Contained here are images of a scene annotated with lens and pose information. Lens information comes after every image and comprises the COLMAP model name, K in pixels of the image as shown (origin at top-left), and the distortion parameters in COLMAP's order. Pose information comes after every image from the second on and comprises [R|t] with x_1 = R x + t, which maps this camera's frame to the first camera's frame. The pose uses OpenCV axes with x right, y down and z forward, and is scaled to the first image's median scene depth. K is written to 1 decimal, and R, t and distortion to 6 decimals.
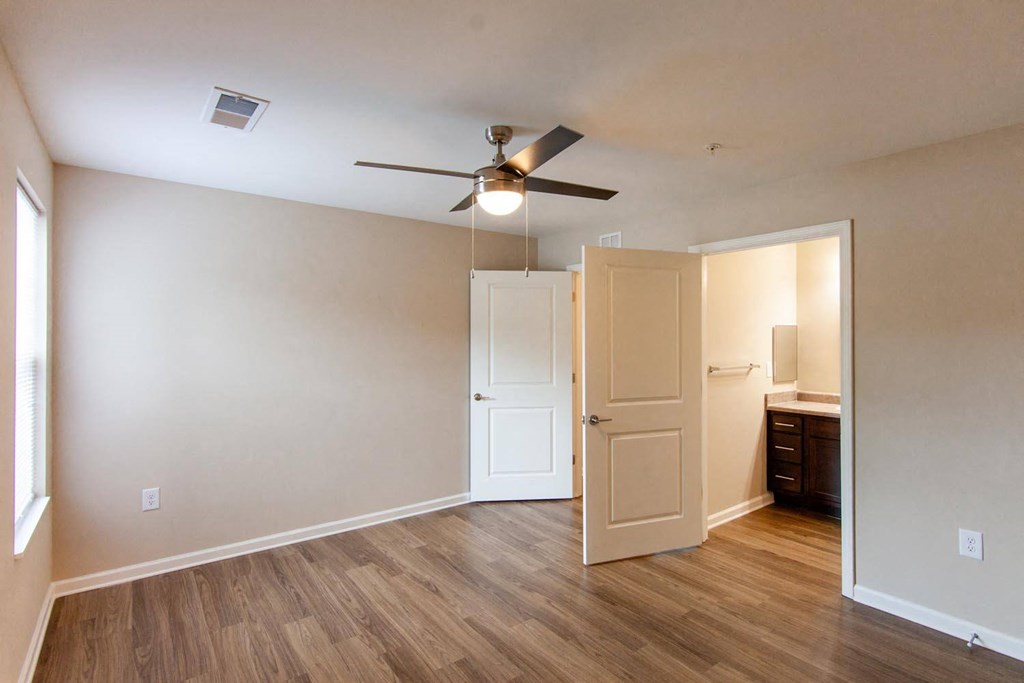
lens RADIAL K [[504.2, 0, 511.1], [0, 504.2, 340.7], [0, 0, 1]] dist [0.006969, 0.001327]
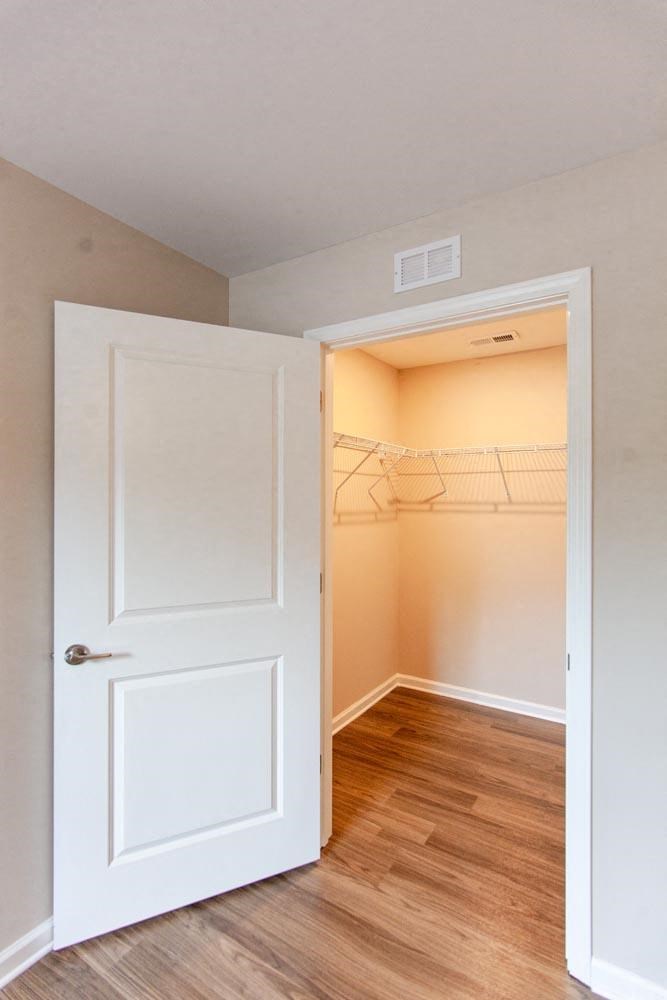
lens RADIAL K [[492.4, 0, 334.7], [0, 492.4, 517.4], [0, 0, 1]] dist [0.006969, 0.001327]
pose [[0.928309, -0.000869, 0.371809, -0.026215], [0.000251, 0.999999, 0.001711, 0.014078], [-0.371810, -0.001495, 0.928308, 0.603782]]
